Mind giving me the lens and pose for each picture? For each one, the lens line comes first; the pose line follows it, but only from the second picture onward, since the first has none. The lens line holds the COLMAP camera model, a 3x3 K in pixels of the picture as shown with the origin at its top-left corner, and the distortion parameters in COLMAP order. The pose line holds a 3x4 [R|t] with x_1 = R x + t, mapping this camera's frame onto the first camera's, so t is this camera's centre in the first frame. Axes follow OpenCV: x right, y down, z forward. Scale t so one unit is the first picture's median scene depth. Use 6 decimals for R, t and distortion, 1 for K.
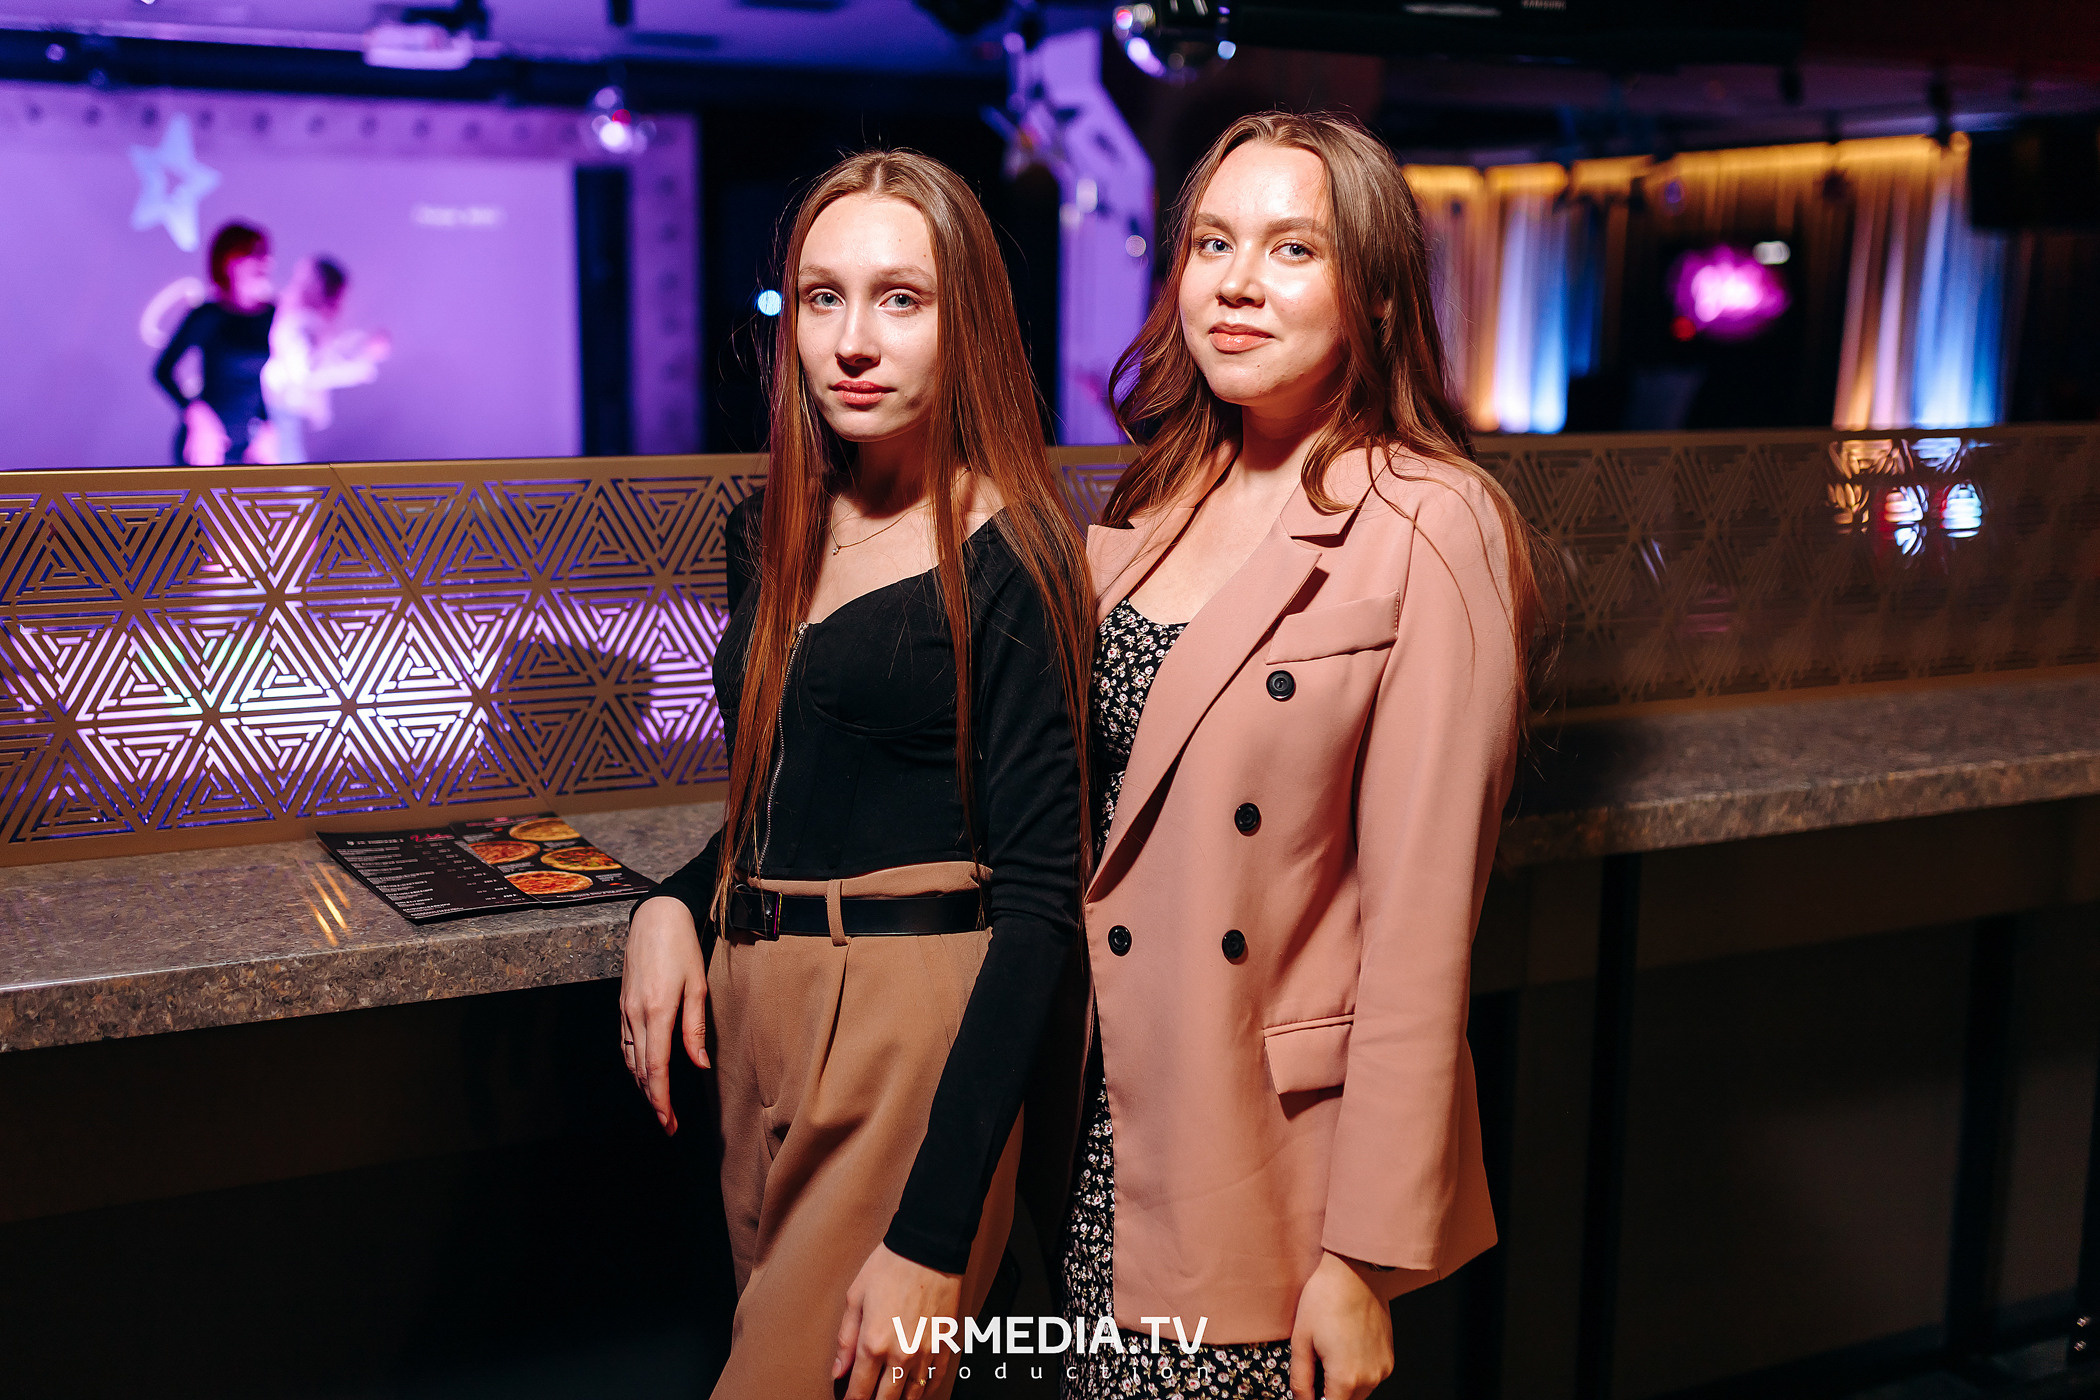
lens RADIAL K [[2306.8, 0, 1051.3], [0, 2306.8, 824.1], [0, 0, 1]] dist [0.062906, -0.365205]
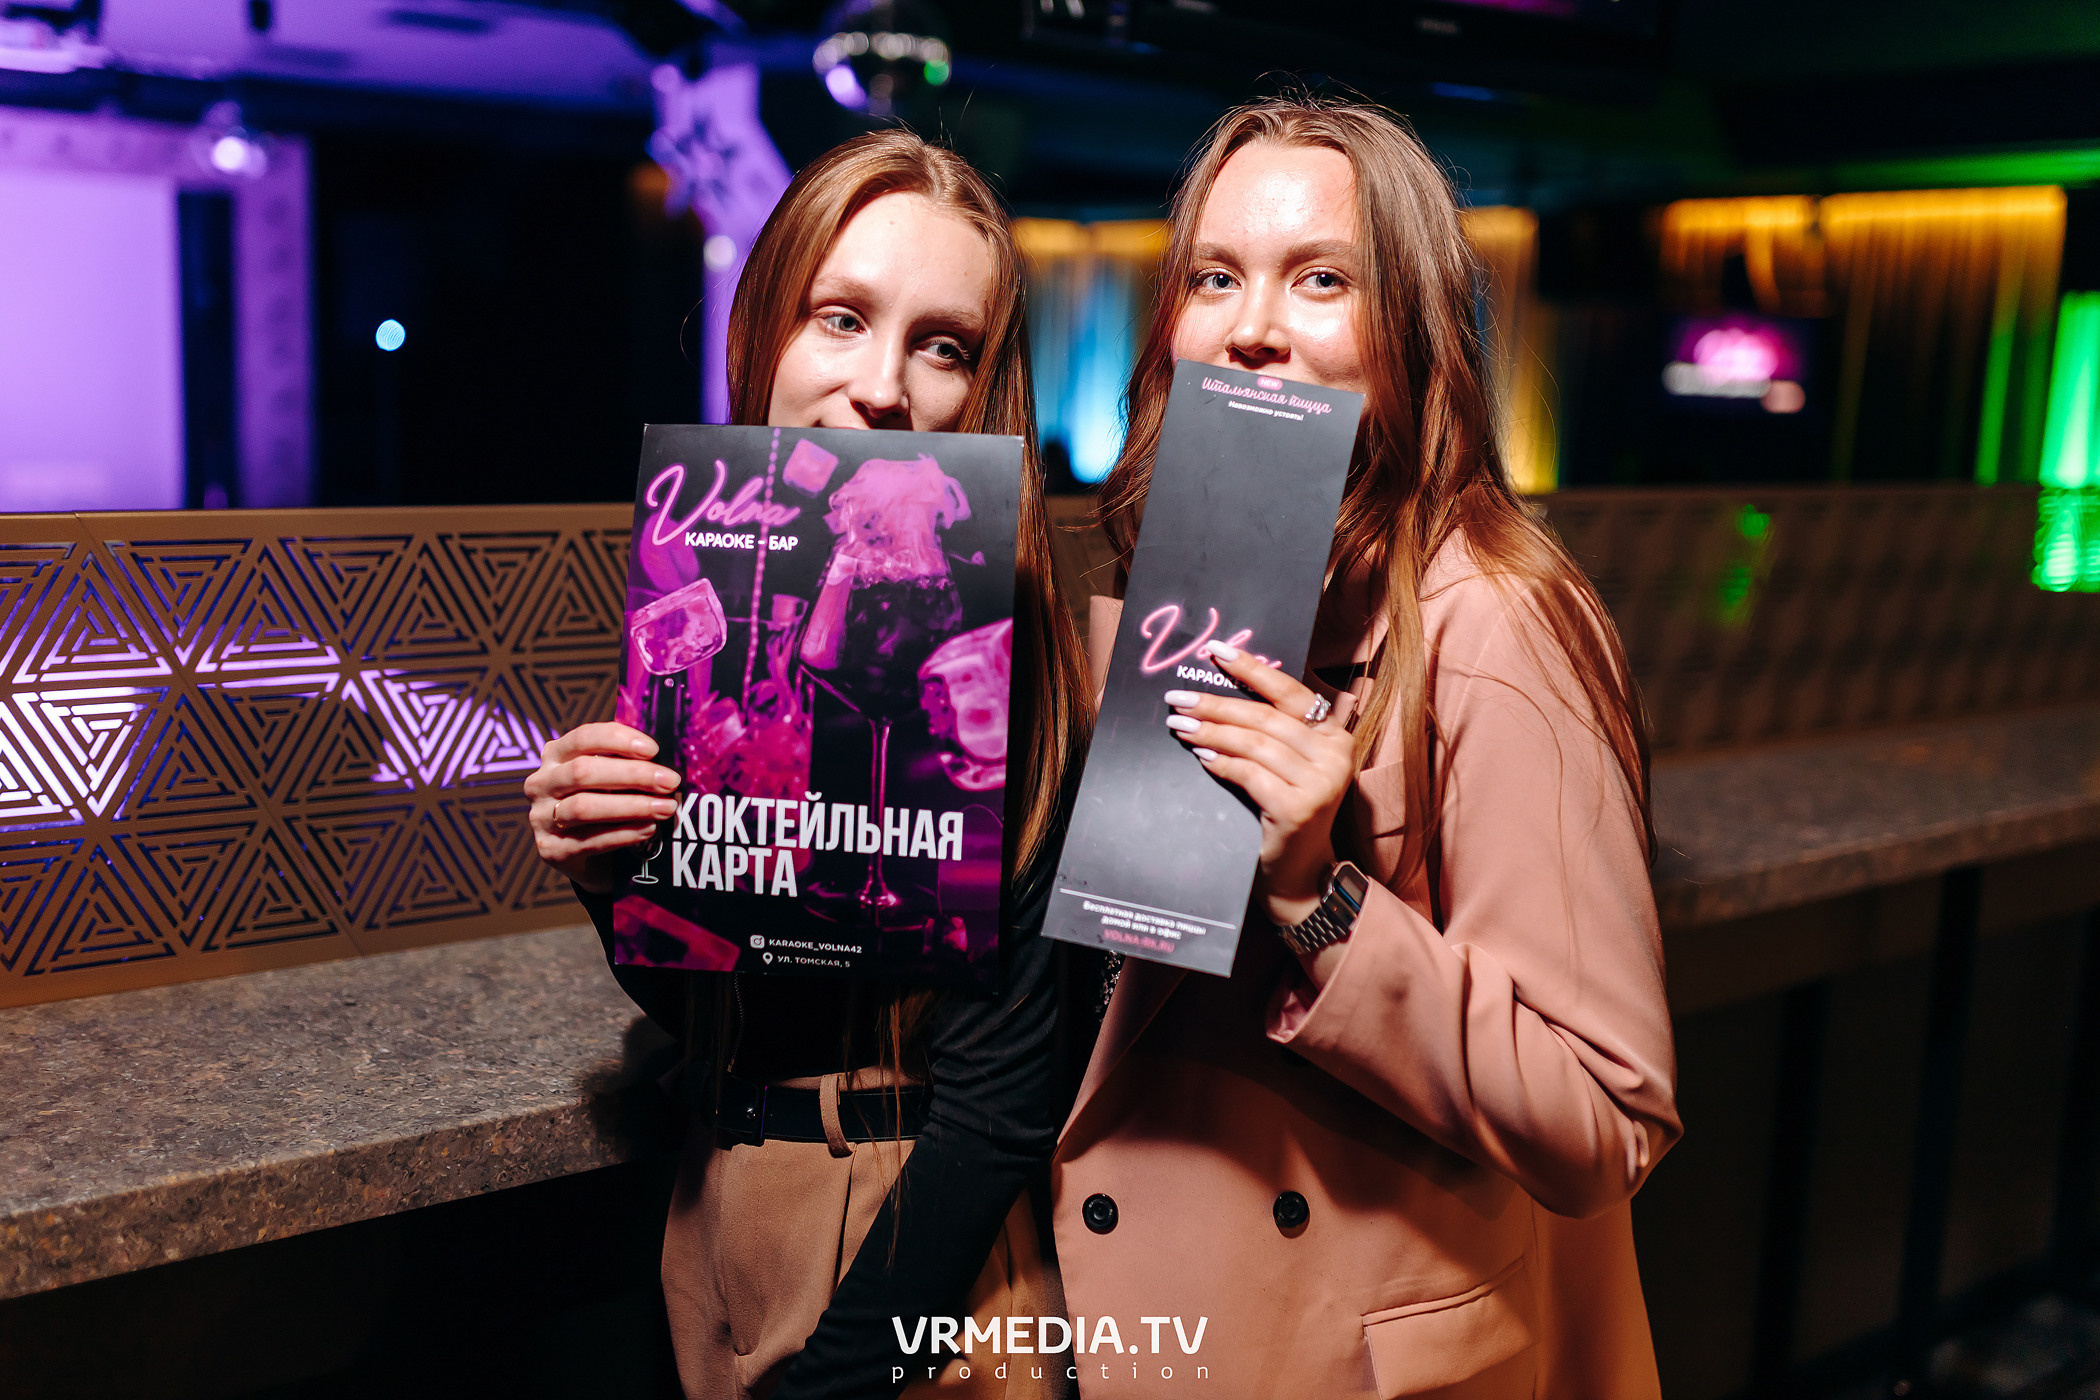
lens RADIAL K [[2086.2, 0, 1051.5], [0, 2086.2, 756.0], [0, 0, 1]] dist [-0.040301, 0.031059]
pose [[0.973663, -0.012212, 0.227665, -0.153119], [0.019156, 0.999415, -0.028316, -0.049650], [-0.227186, 0.031931, 0.973328, 0.261202]]
